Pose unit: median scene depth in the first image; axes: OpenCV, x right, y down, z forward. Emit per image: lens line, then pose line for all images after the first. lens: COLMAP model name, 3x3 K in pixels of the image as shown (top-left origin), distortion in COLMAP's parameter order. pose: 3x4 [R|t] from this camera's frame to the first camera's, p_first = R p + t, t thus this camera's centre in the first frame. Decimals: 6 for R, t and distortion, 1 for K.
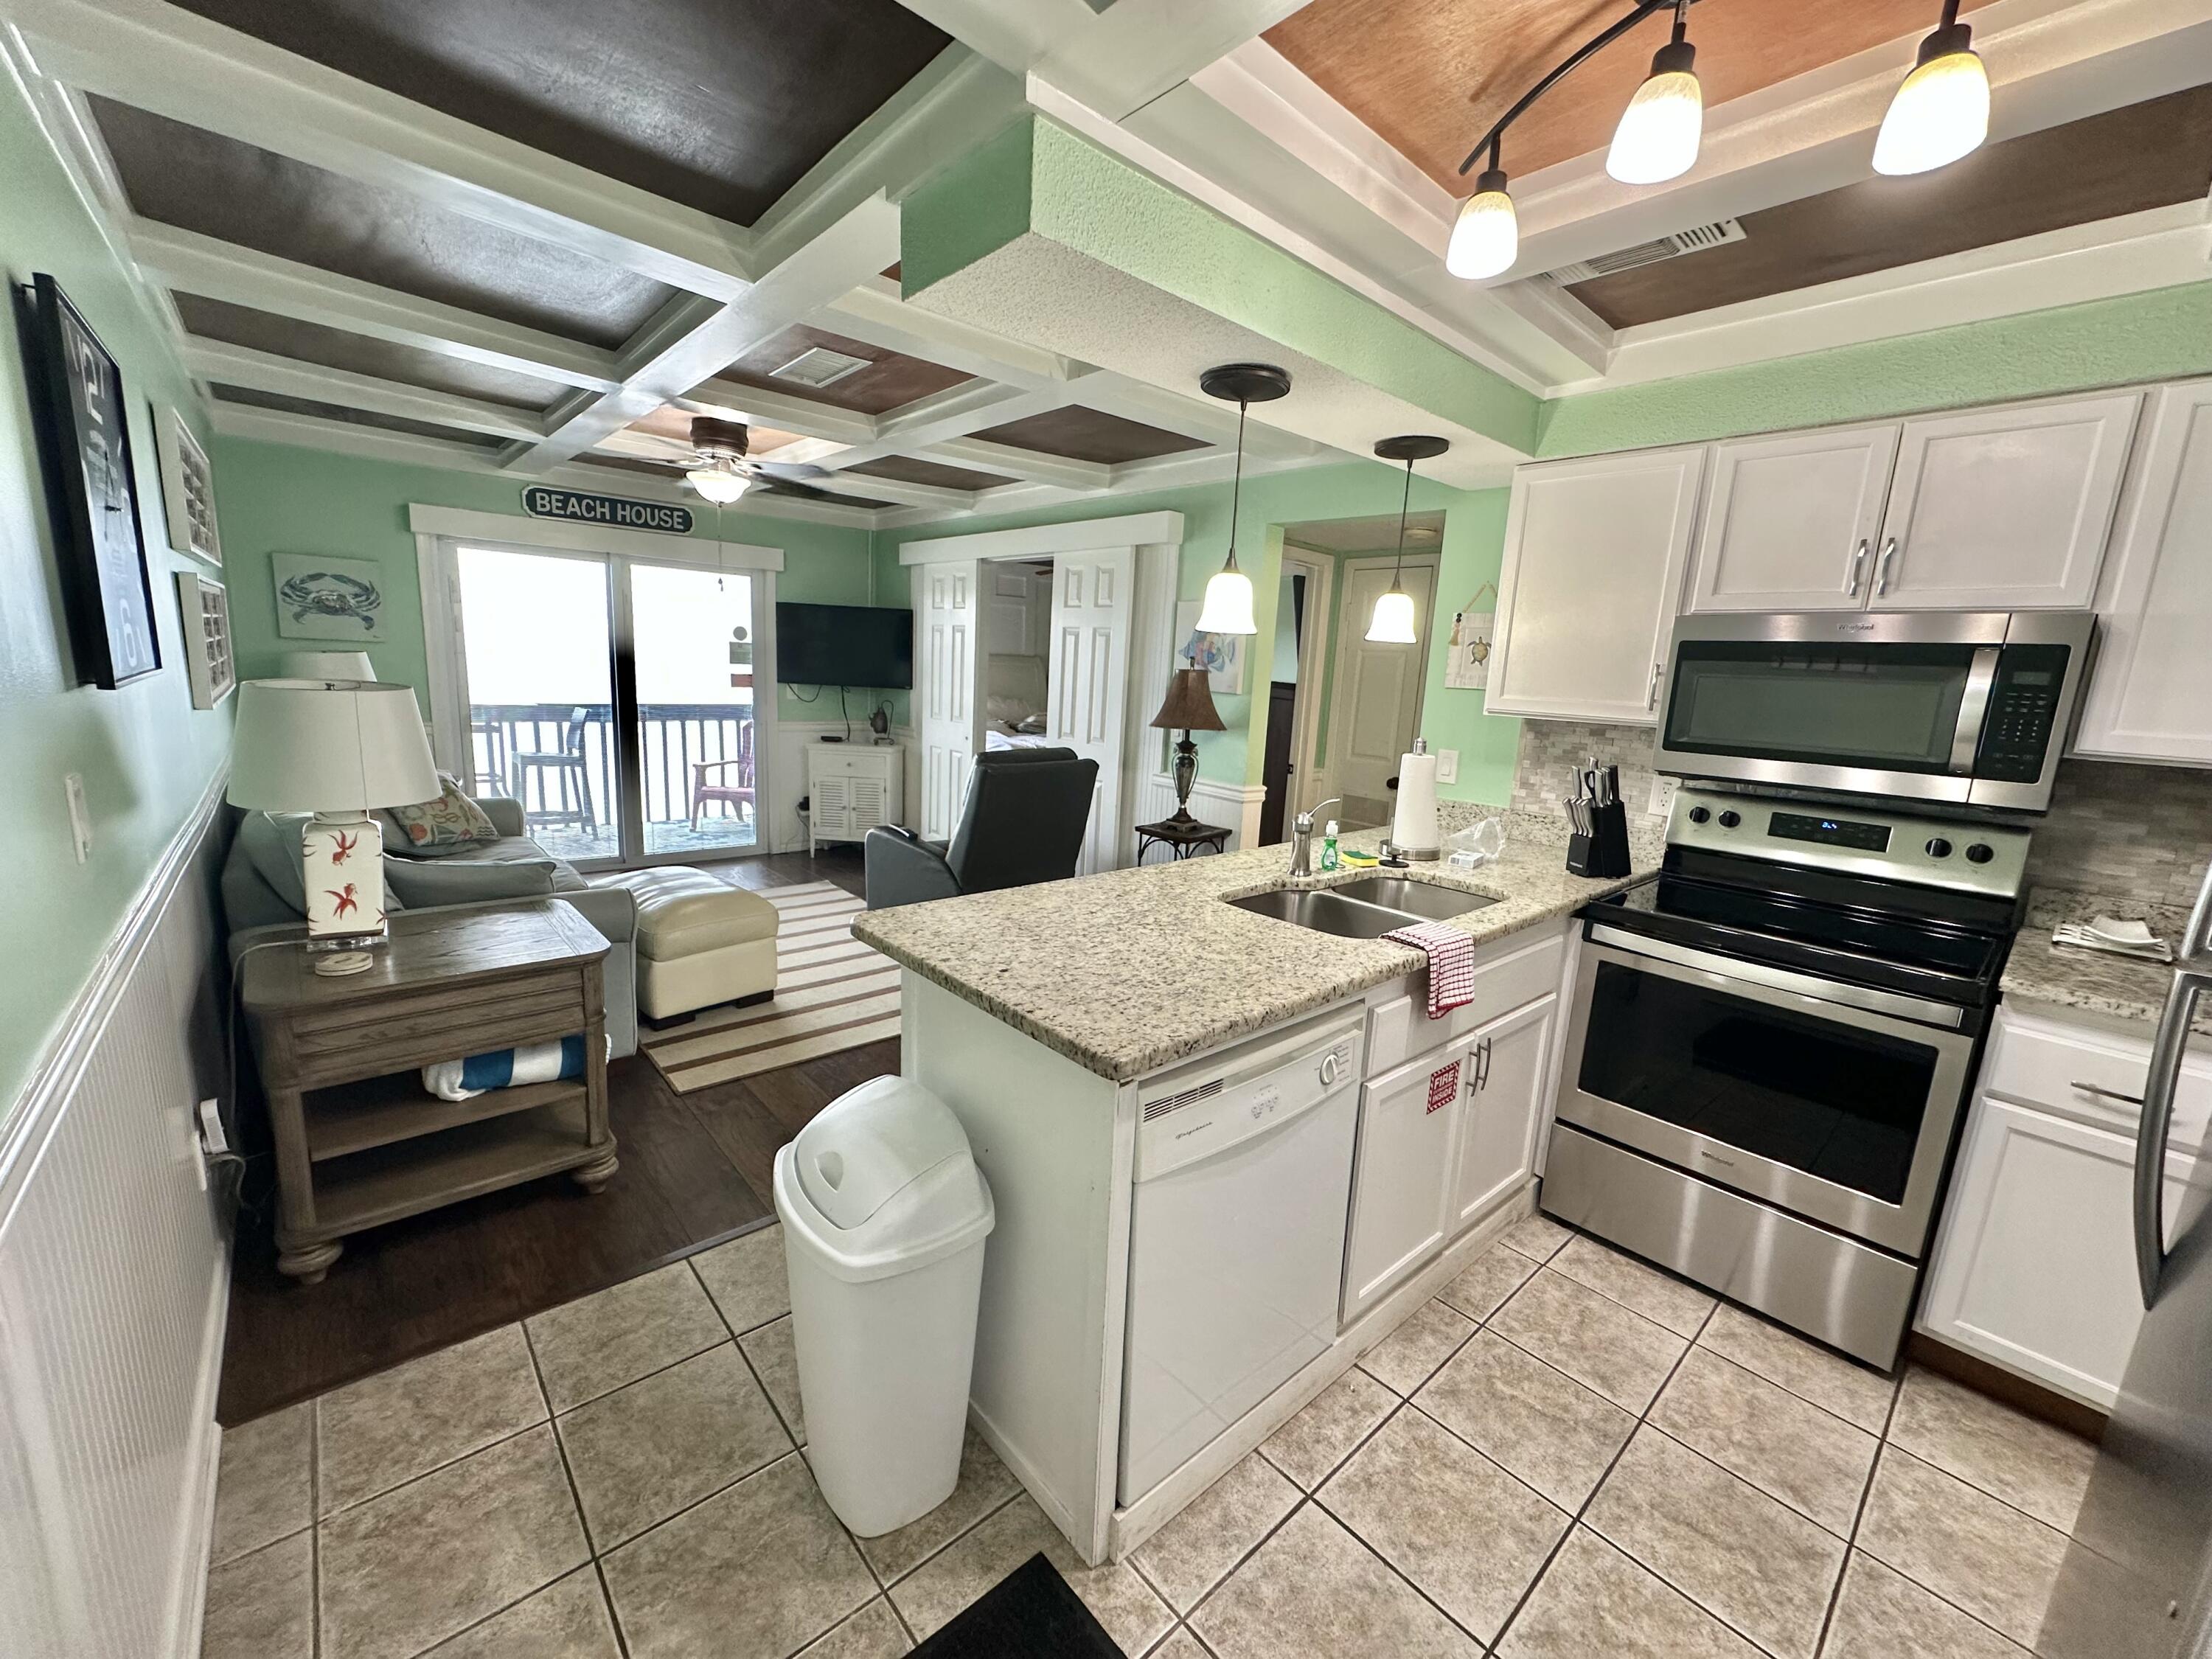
lens RADIAL K [[878.8, 0, 1103.6], [0, 878.8, 830.9], [0, 0, 1]] dist [-0.003088, 0.000378]
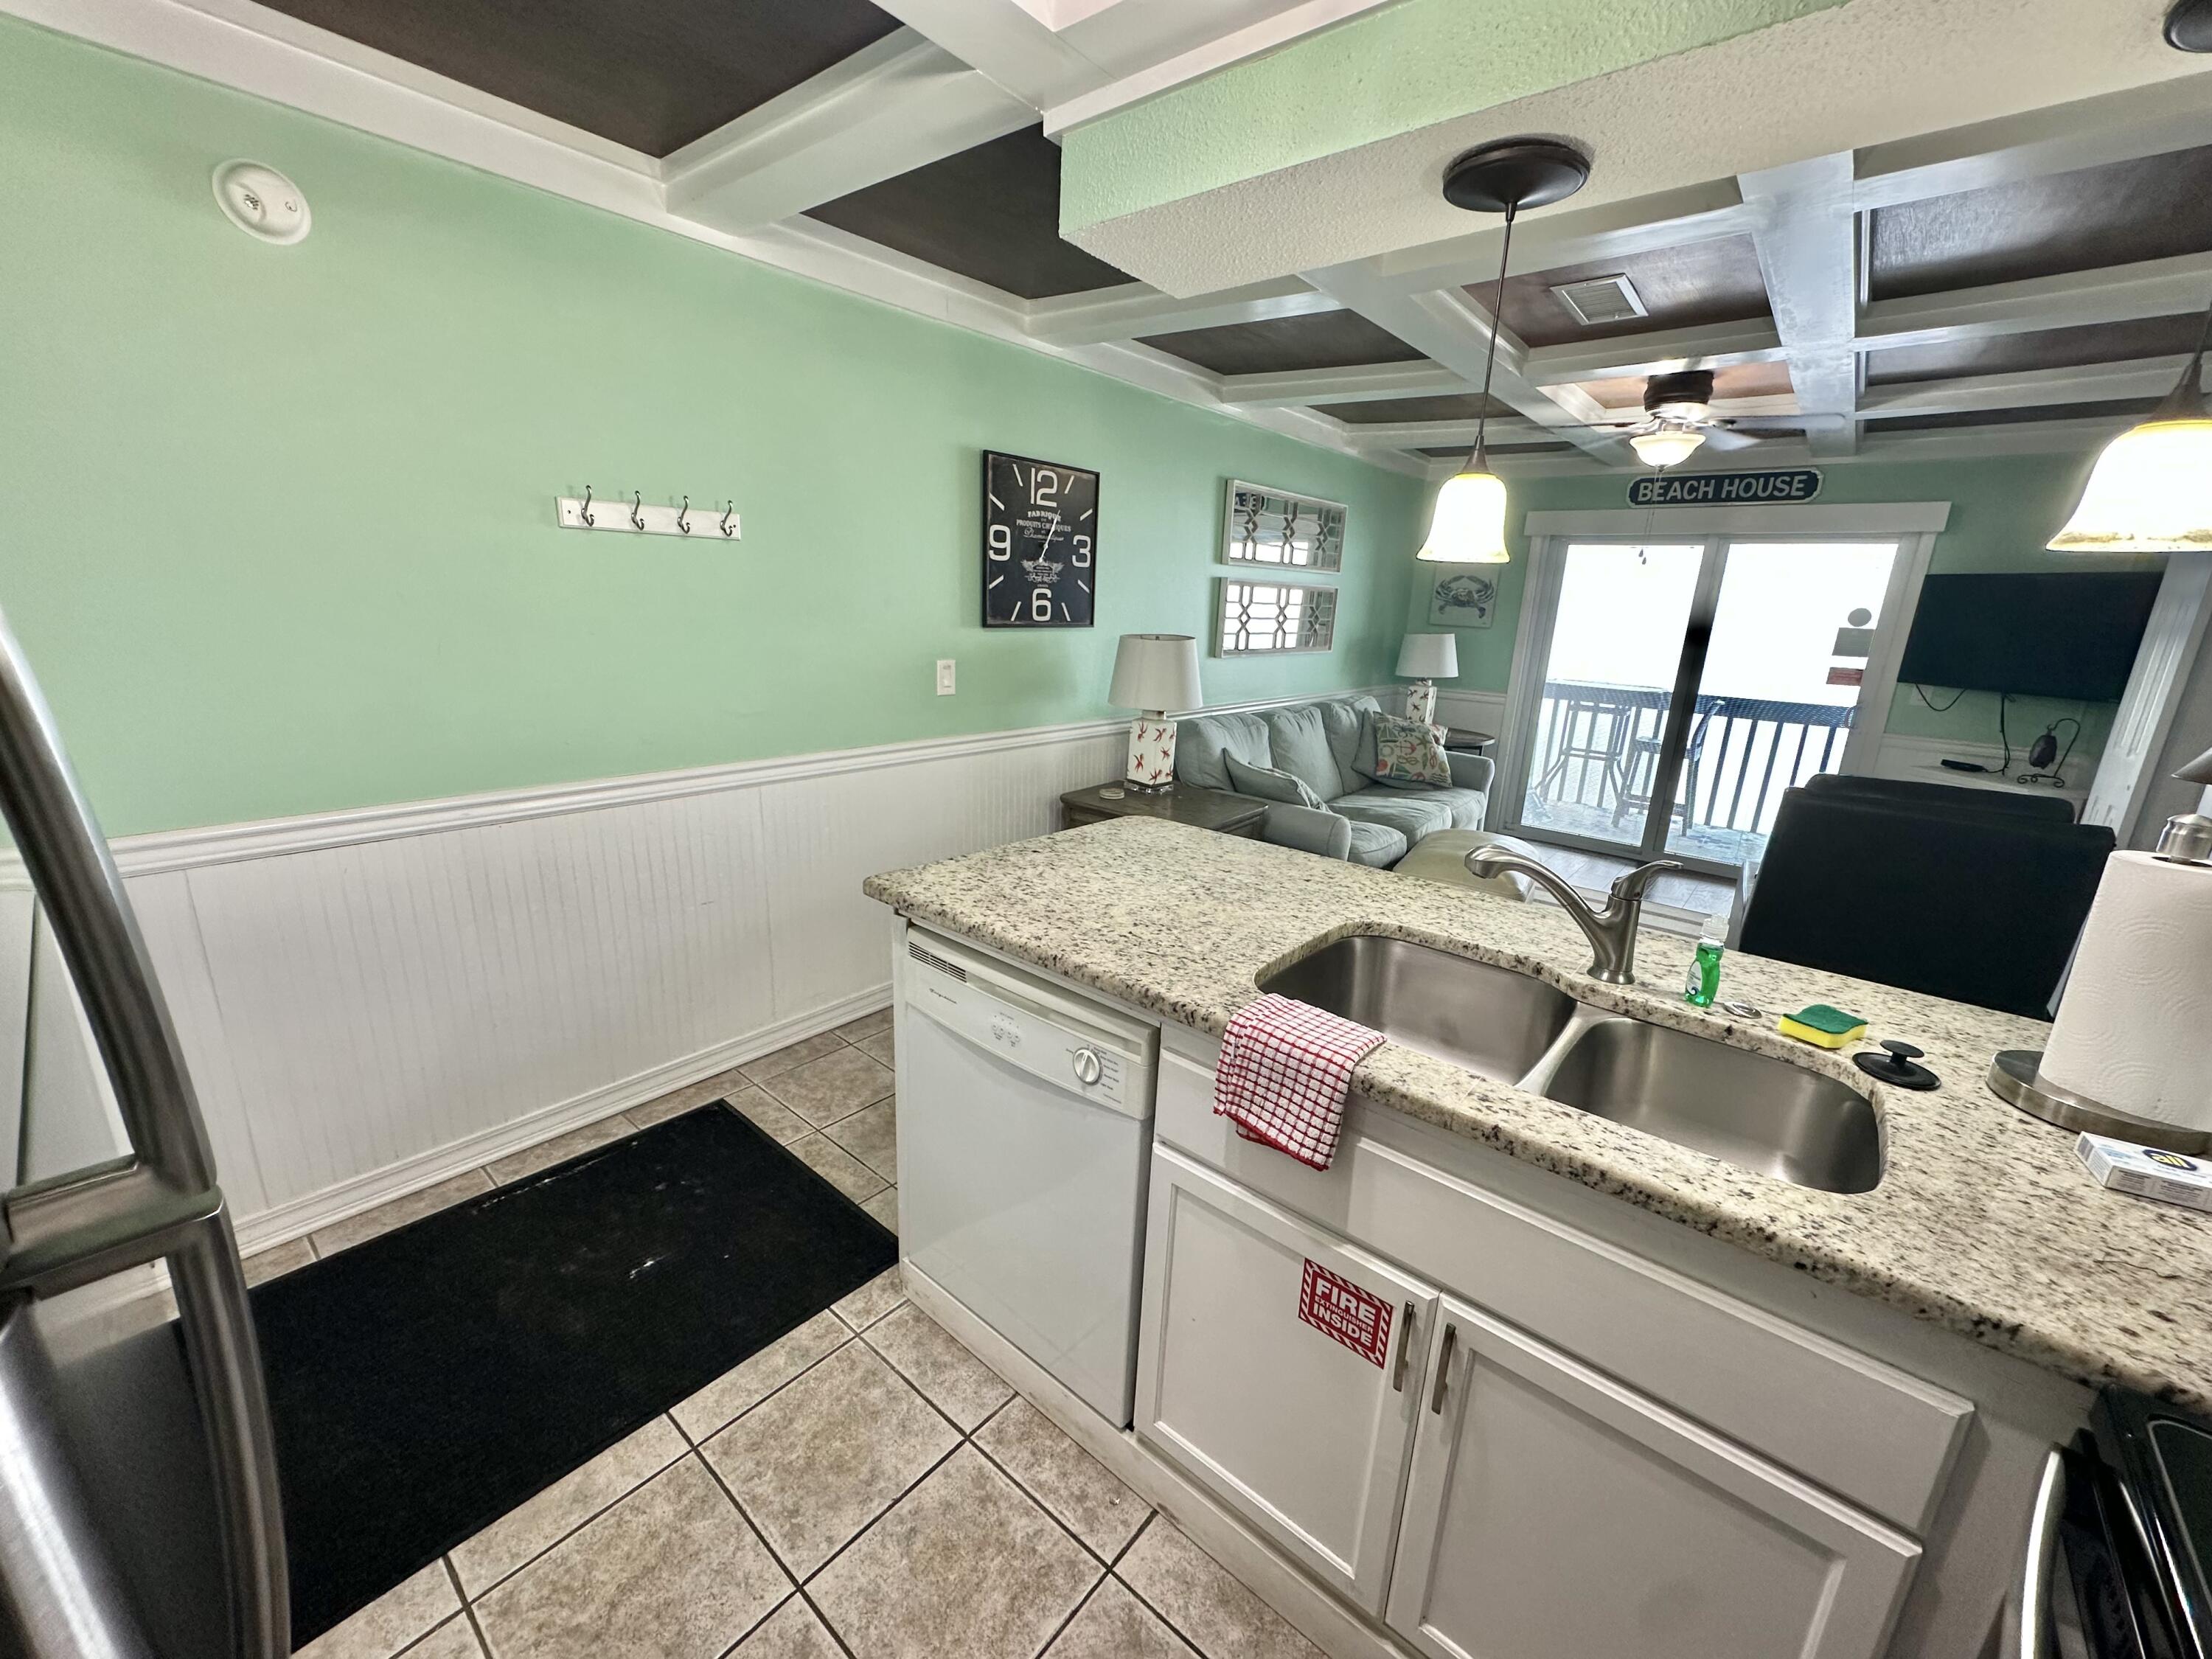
lens RADIAL K [[878.8, 0, 1111.9], [0, 878.8, 832.3], [0, 0, 1]] dist [-0.003088, 0.000378]
pose [[0.151015, 0.212470, -0.965428, 0.390023], [-0.219849, 0.959388, 0.176751, -0.039308], [0.963774, 0.185557, 0.191593, 0.306331]]
